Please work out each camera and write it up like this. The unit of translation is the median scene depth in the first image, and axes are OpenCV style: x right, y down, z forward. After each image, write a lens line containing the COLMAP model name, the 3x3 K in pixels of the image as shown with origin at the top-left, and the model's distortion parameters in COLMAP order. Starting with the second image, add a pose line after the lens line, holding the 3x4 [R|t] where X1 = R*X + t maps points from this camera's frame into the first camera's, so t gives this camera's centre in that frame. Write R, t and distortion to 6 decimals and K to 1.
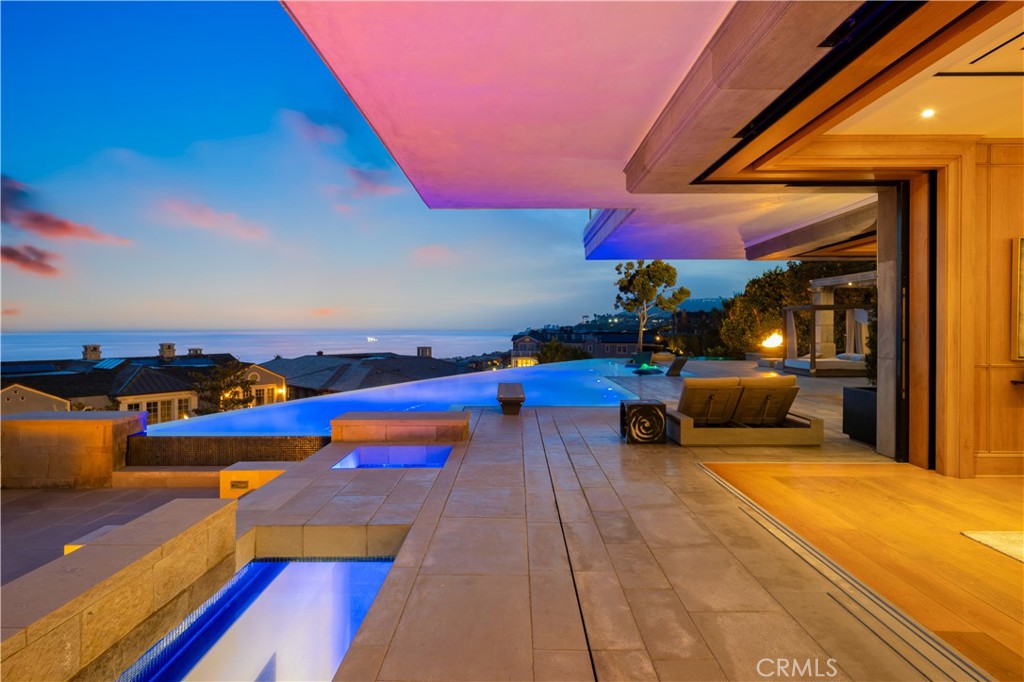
lens RADIAL K [[561.6, 0, 512.0], [0, 561.6, 341.0], [0, 0, 1]] dist [0.000731, 0.000499]
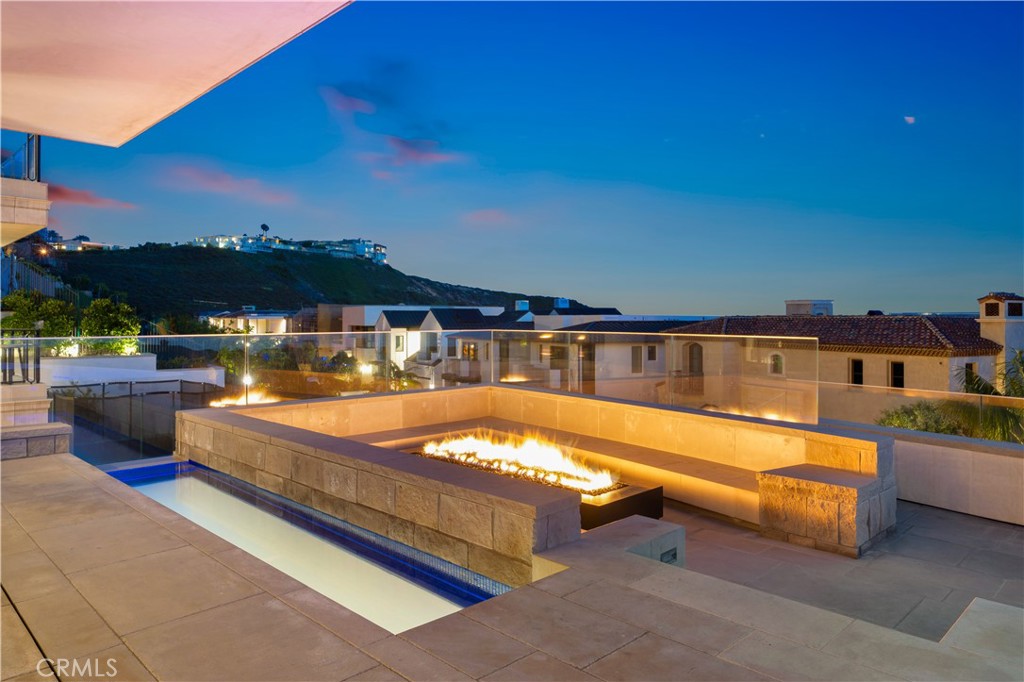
lens RADIAL K [[683.6, 0, 512.0], [0, 683.6, 341.0], [0, 0, 1]] dist [-0.003934, -0.001782]
pose [[-0.711453, 0.022136, -0.702385, 0.231457], [-0.010975, 0.999032, 0.042602, -0.005346], [0.702648, 0.038018, -0.710521, 1.637091]]
